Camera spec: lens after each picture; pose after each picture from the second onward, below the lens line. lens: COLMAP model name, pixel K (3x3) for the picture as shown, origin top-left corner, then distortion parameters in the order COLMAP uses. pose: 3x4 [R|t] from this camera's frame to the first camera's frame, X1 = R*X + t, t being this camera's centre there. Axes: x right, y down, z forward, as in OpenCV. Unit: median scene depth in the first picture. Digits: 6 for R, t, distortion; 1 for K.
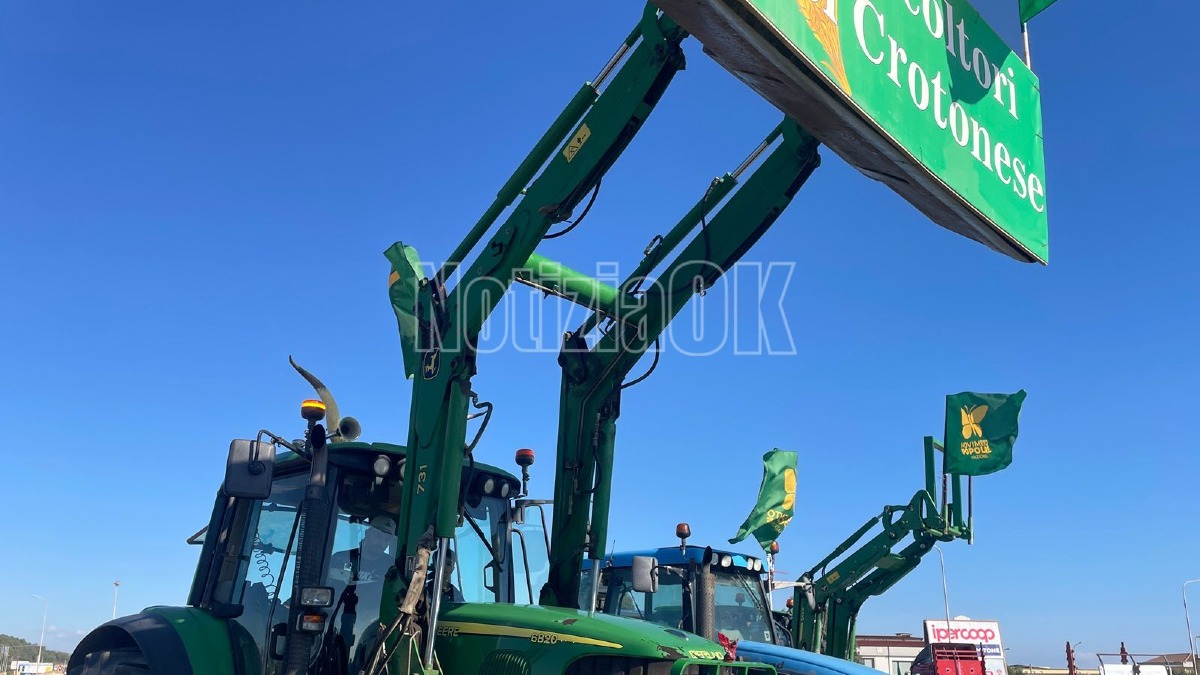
lens RADIAL K [[1380.8, 0, 600.0], [0, 1380.8, 337.5], [0, 0, 1]] dist [0.024209, 0.007081]
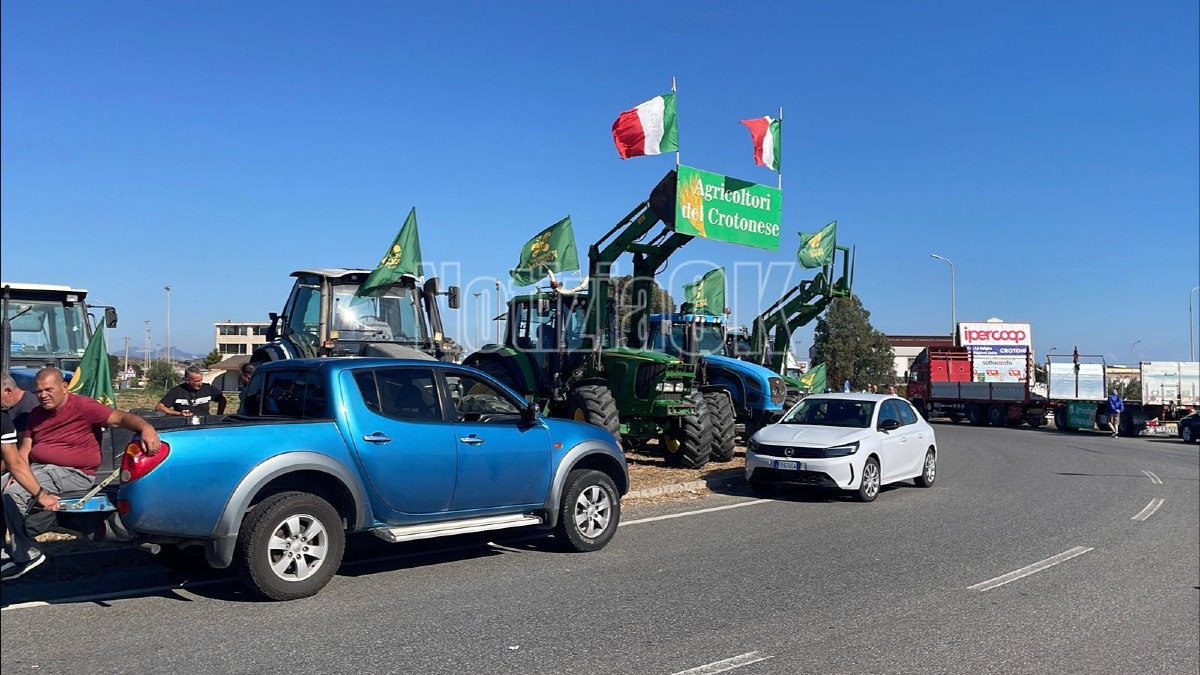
lens RADIAL K [[1380.8, 0, 600.0], [0, 1380.8, 337.5], [0, 0, 1]] dist [0.024209, 0.007081]
pose [[0.999493, -0.001607, -0.031787, -0.000758], [0.008274, 0.977508, 0.210737, -0.046045], [0.030733, -0.210893, 0.977026, -0.194609]]
